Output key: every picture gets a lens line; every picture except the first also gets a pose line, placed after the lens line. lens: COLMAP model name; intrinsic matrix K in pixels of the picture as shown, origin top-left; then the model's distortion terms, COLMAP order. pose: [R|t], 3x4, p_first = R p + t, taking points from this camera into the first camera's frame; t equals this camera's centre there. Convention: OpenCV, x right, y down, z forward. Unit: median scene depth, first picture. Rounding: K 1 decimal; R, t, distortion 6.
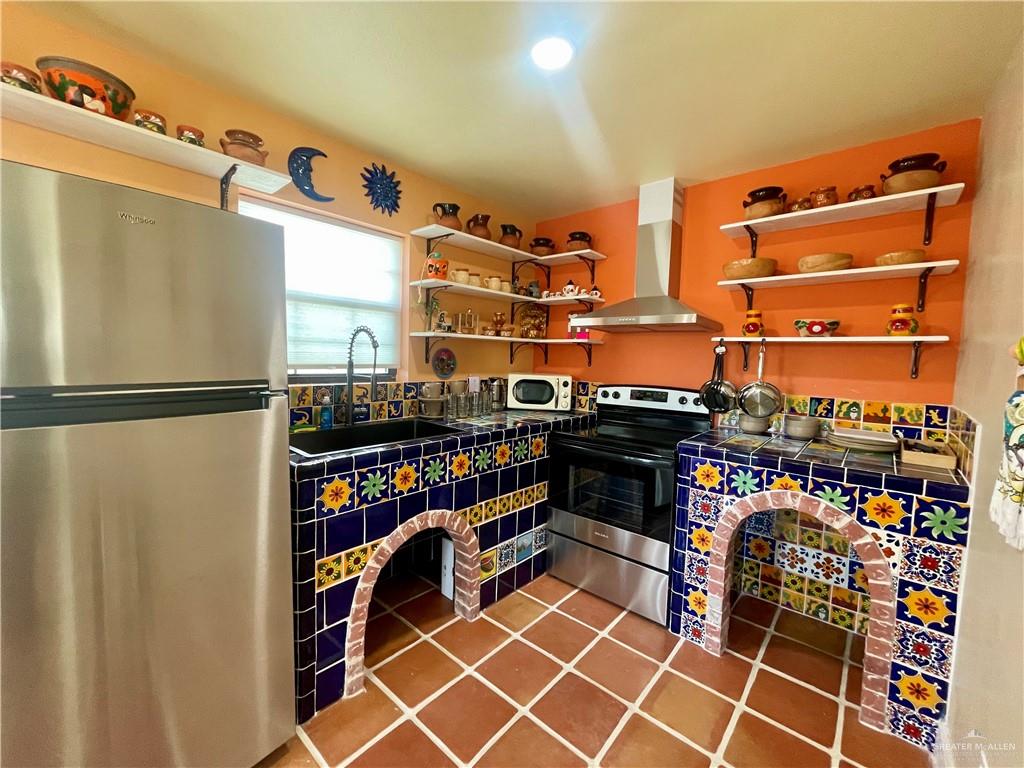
lens RADIAL K [[415.7, 0, 506.8], [0, 415.7, 386.0], [0, 0, 1]] dist [0.001253, -0.001722]
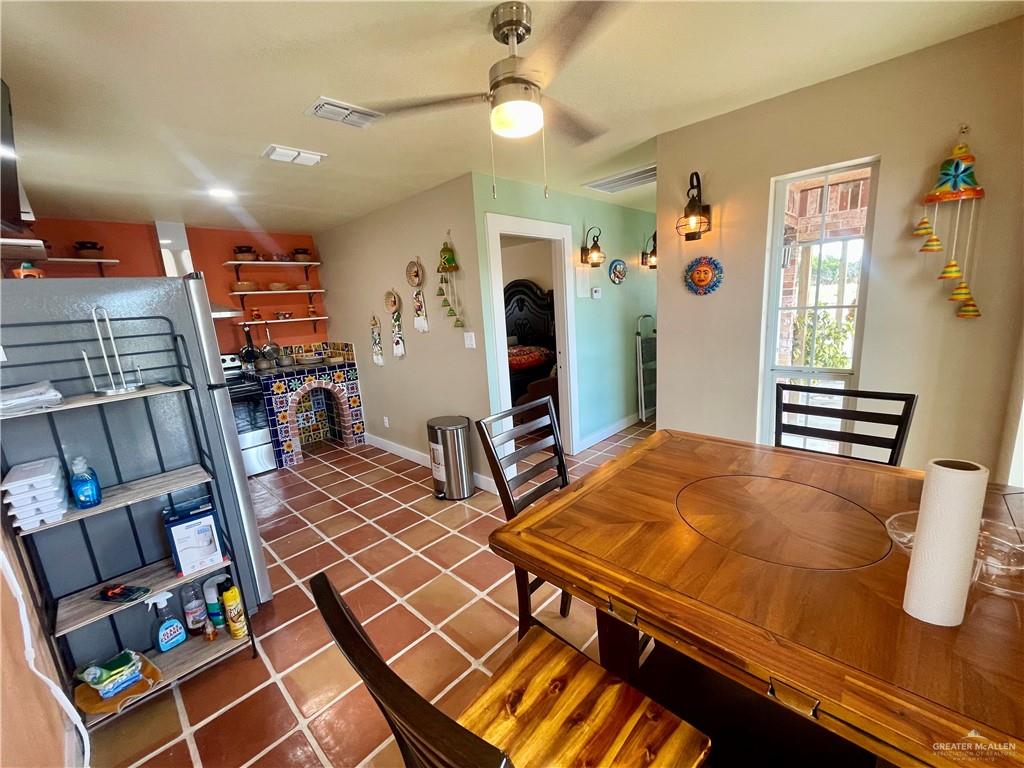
lens RADIAL K [[415.7, 0, 514.4], [0, 415.7, 385.0], [0, 0, 1]] dist [0.001253, -0.001722]
pose [[0.033288, -0.222284, 0.974413, -1.645387], [0.138045, 0.966632, 0.215793, -0.097644], [-0.989866, 0.127329, 0.062862, -0.362048]]
